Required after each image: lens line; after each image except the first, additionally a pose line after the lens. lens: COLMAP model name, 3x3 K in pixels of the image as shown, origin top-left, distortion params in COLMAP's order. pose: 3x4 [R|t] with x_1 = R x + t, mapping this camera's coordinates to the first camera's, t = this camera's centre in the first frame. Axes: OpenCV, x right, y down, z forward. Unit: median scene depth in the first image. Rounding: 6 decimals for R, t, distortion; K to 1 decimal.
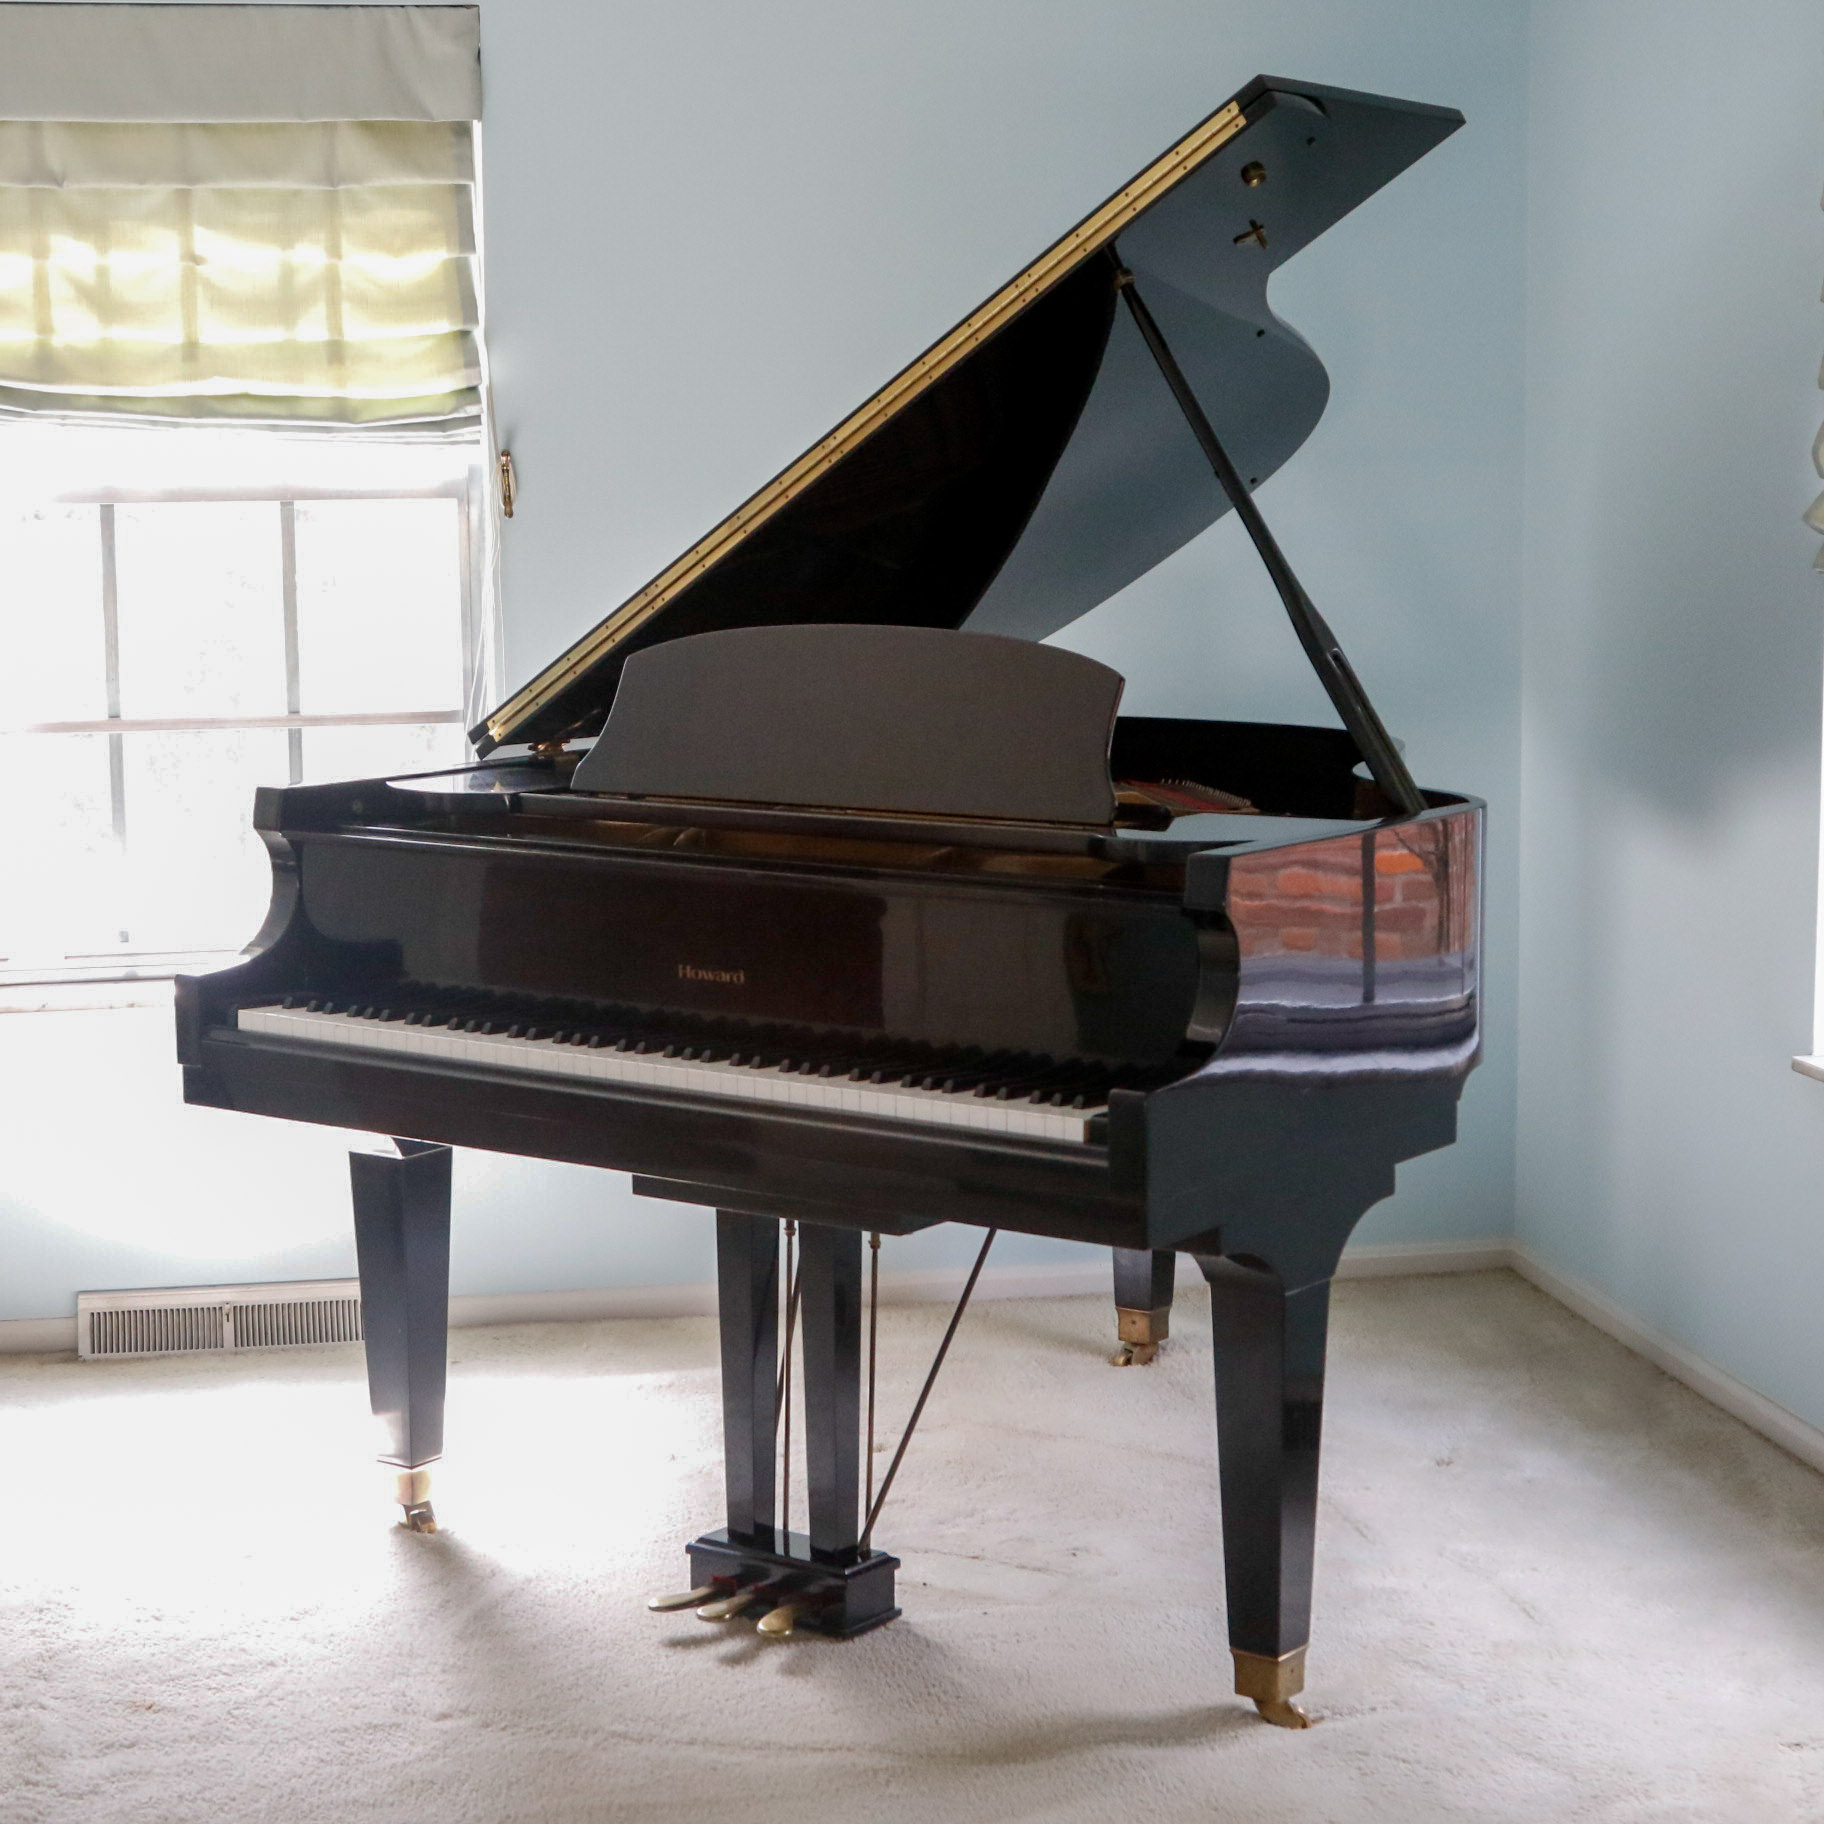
lens RADIAL K [[3580.5, 0, 910.9], [0, 3580.5, 927.2], [0, 0, 1]] dist [-0.043501, -0.035654]
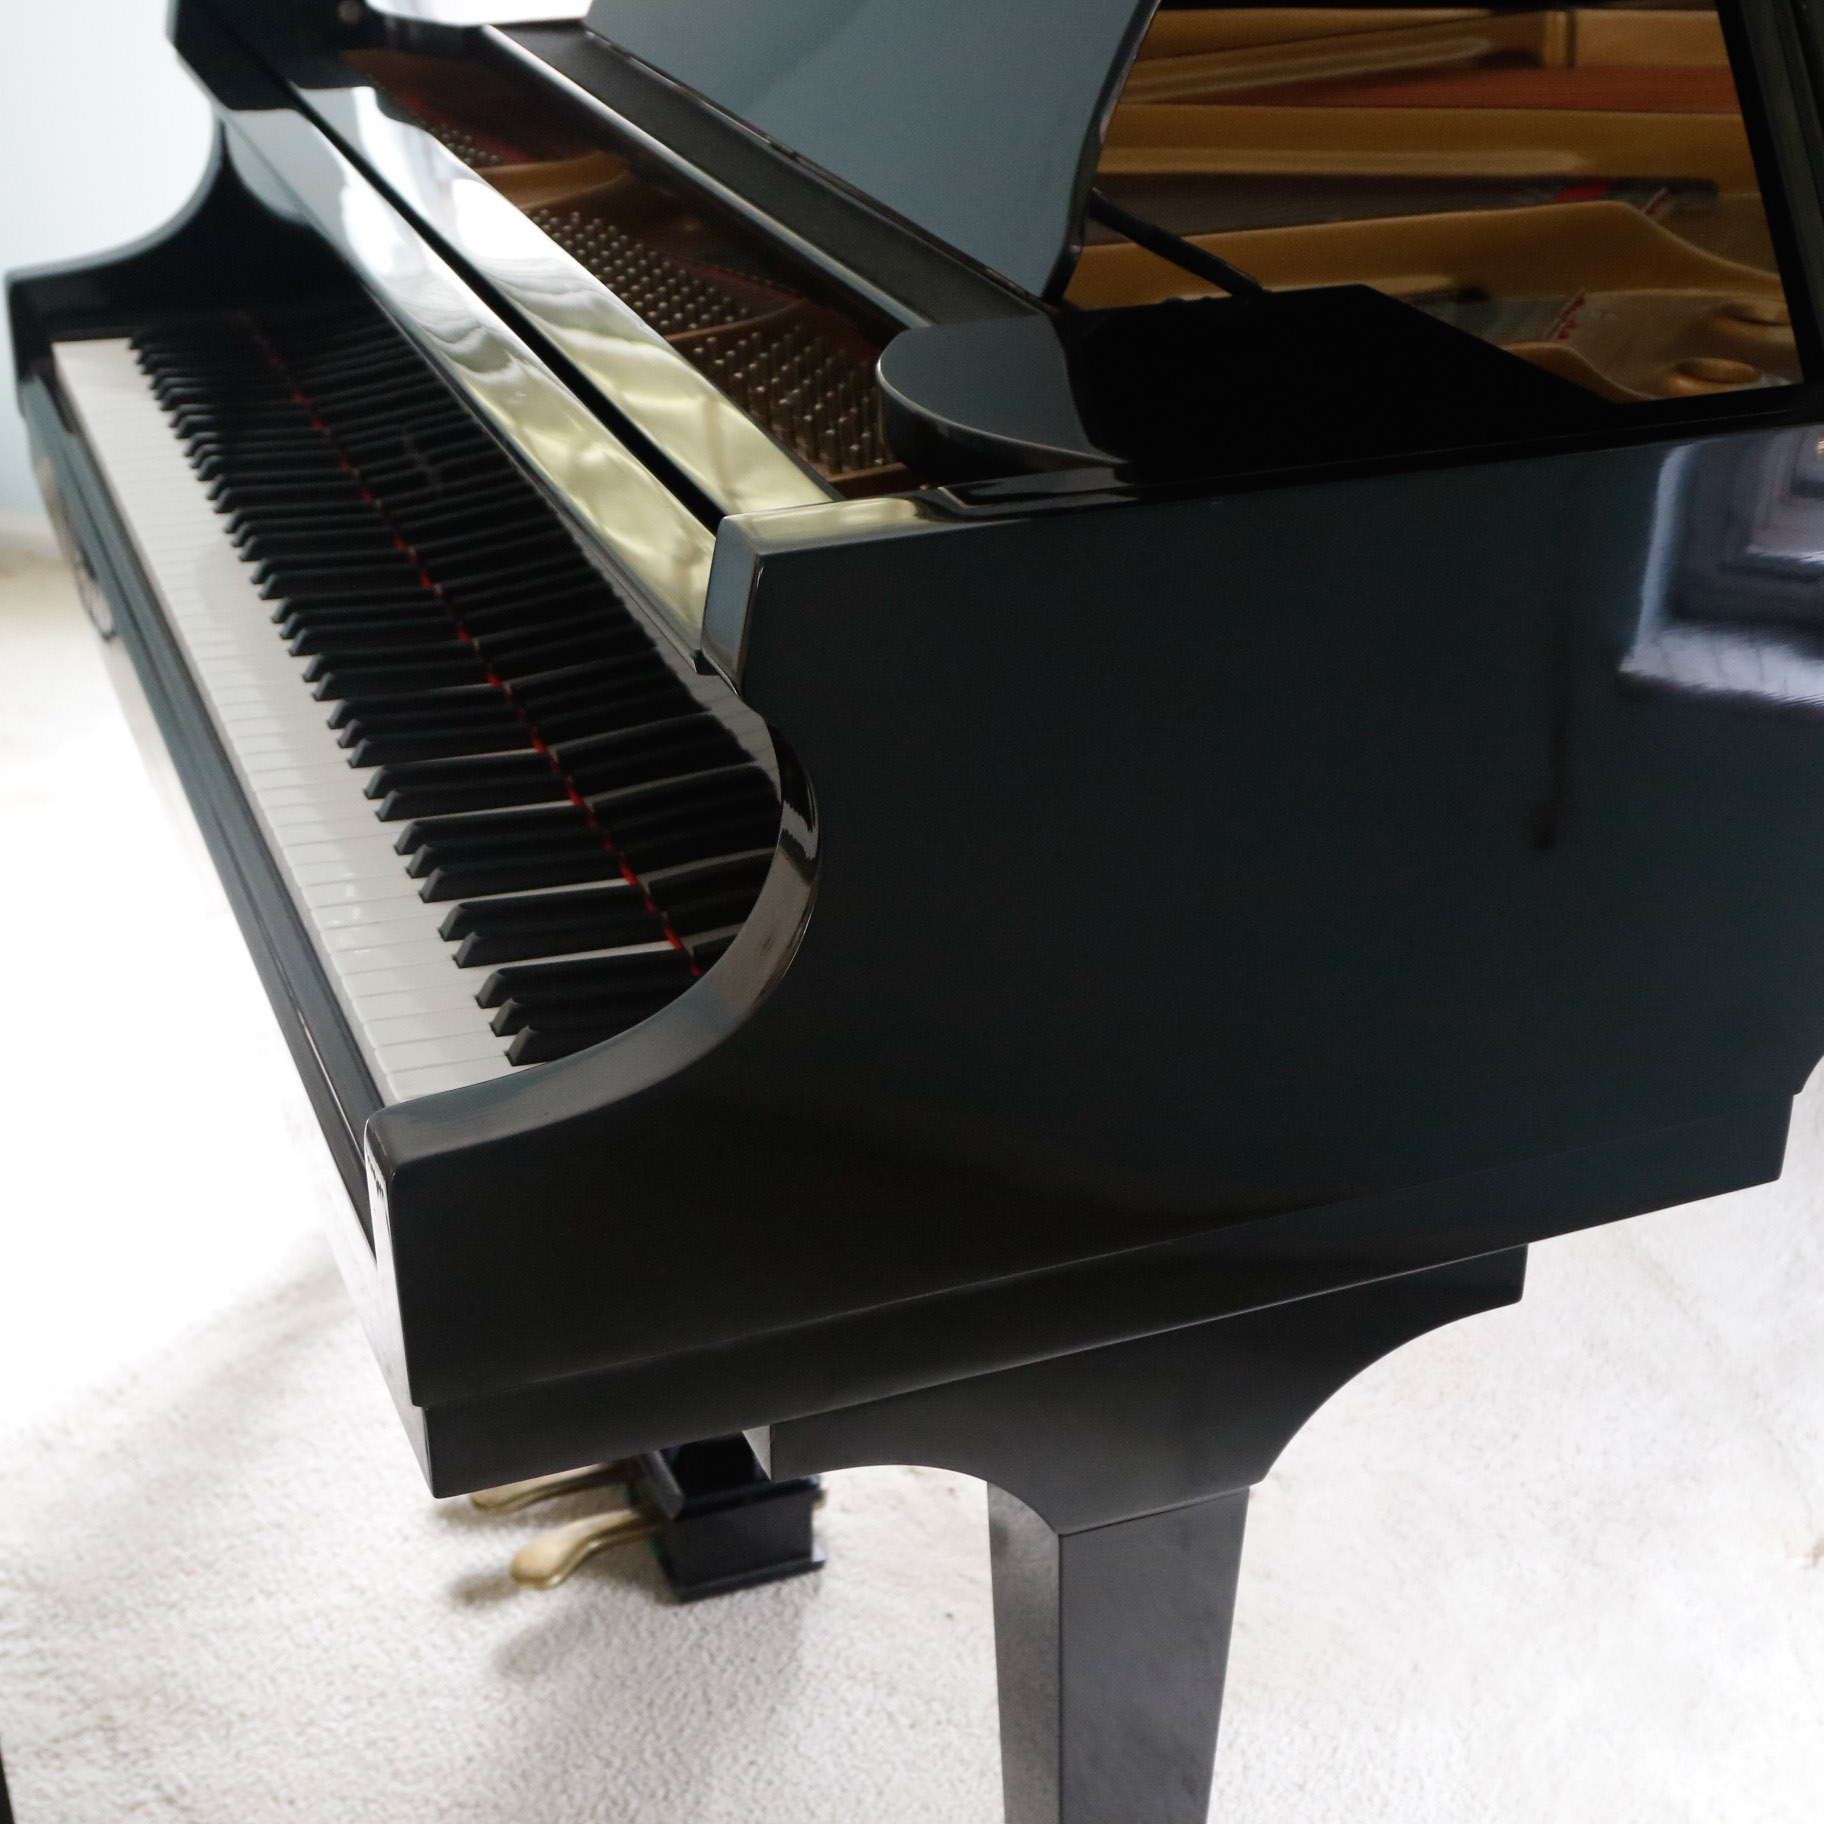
lens RADIAL K [[2933.2, 0, 871.5], [0, 2933.2, 879.0], [0, 0, 1]] dist [0.009440, -0.002956]
pose [[0.843815, 0.244508, -0.477694, 0.183687], [-0.078128, 0.936657, 0.341422, -0.070314], [0.530916, -0.250776, 0.809469, 0.569844]]
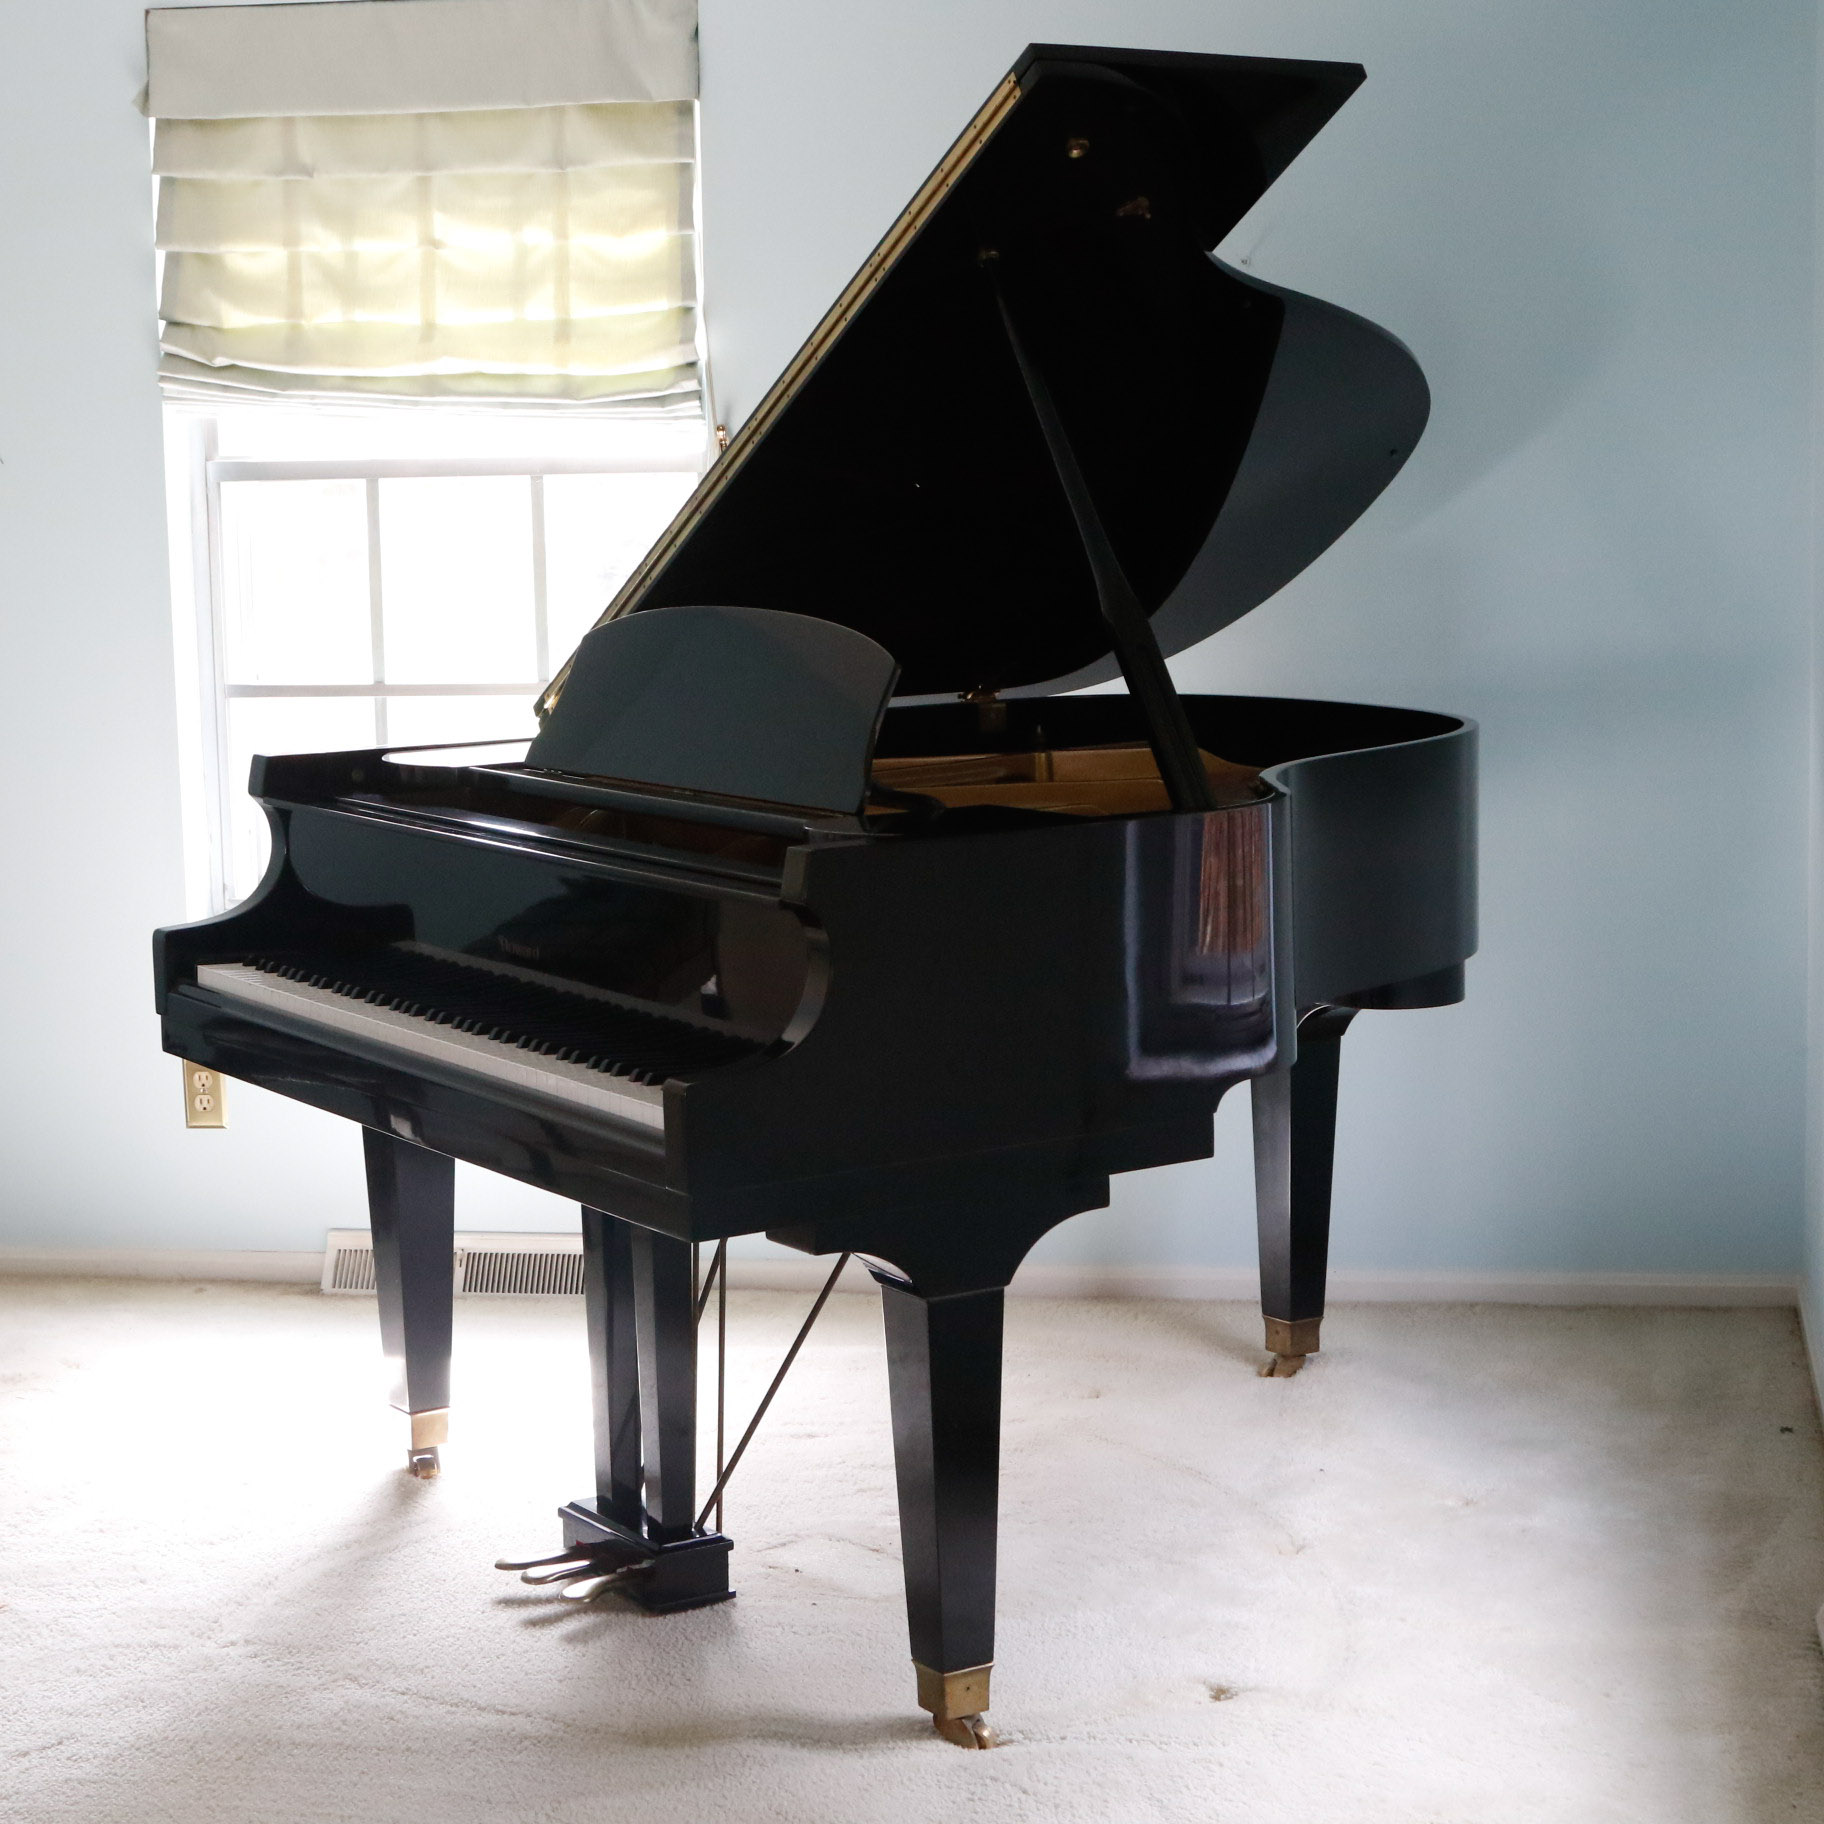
lens RADIAL K [[3735.5, 0, 912.0], [0, 3735.5, 912.0], [0, 0, 1]] dist [-0.021238, -0.195295]
pose [[0.936484, 0.036822, -0.348772, 0.355579], [-0.034579, 0.999322, 0.012655, -0.012579], [0.349002, 0.000209, 0.937122, 0.034153]]
